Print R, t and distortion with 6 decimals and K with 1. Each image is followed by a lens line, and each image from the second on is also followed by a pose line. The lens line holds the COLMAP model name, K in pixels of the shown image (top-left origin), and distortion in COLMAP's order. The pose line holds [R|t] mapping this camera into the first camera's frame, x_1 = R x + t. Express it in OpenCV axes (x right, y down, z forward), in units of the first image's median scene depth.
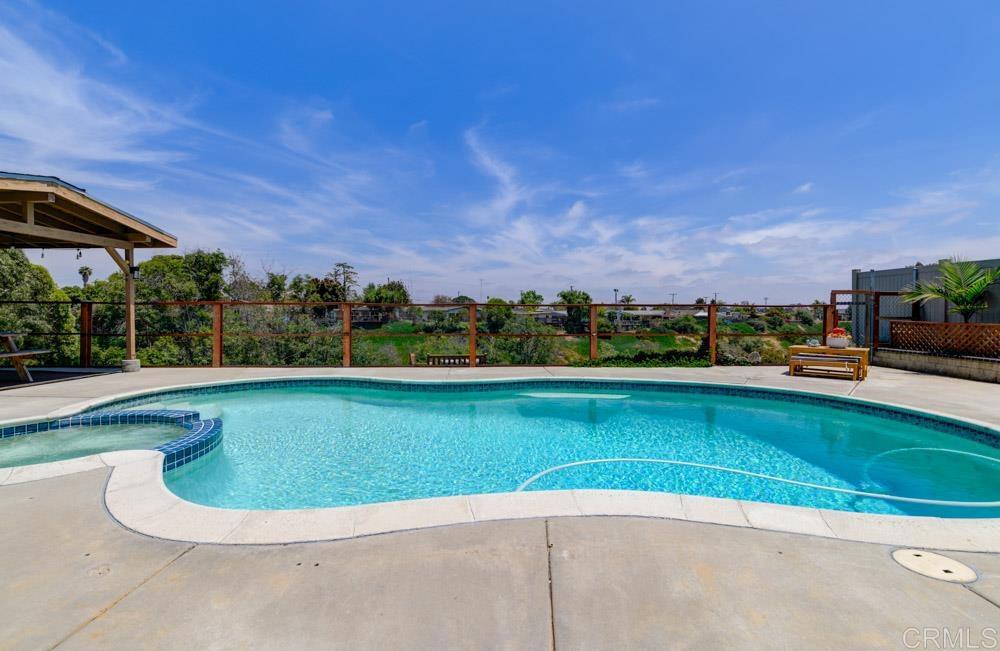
lens RADIAL K [[438.7, 0, 500.0], [0, 438.7, 325.5], [0, 0, 1]] dist [-0.009385, -0.000526]
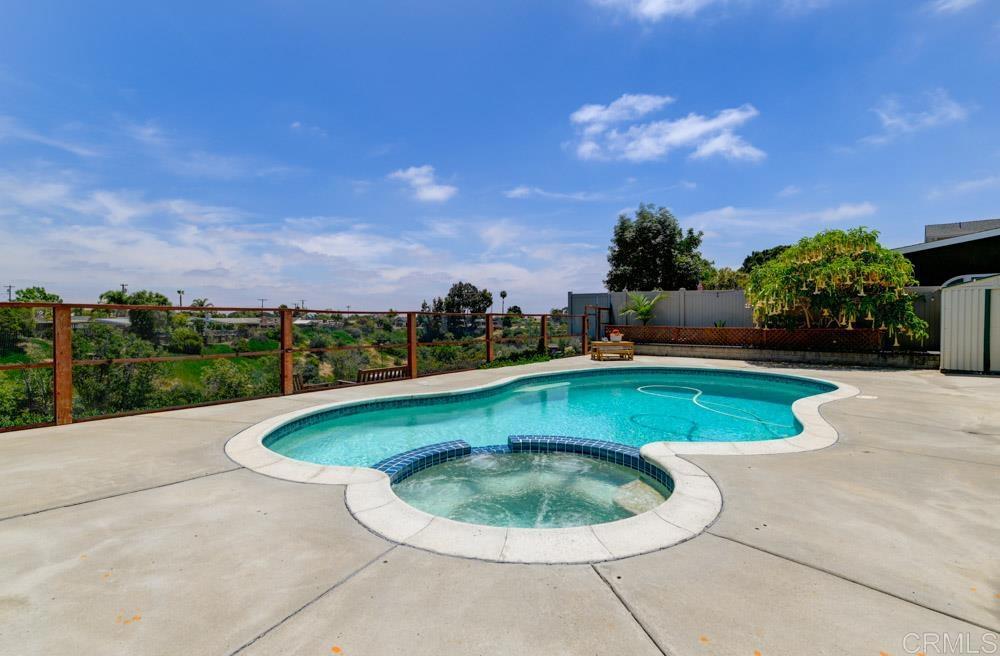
lens RADIAL K [[491.3, 0, 500.0], [0, 491.3, 328.0], [0, 0, 1]] dist [0.000741, -0.000217]
pose [[0.604208, -0.015782, 0.796670, -0.095935], [0.026424, 0.999651, -0.000237, -0.001230], [-0.796388, 0.021194, 0.604414, 0.023622]]
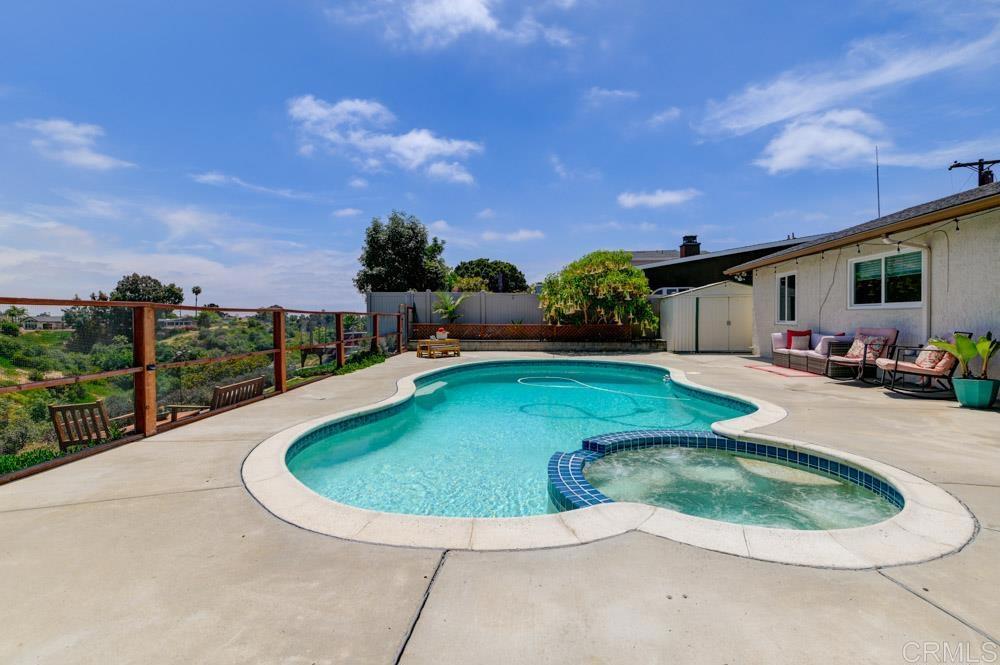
lens RADIAL K [[458.1, 0, 505.1], [0, 458.1, 319.7], [0, 0, 1]] dist [-0.012794, 0.000014]
pose [[0.022784, -0.006269, 0.999721, -0.101708], [0.035457, 0.999356, 0.005459, -0.002791], [-0.999111, 0.035322, 0.022991, 0.071888]]
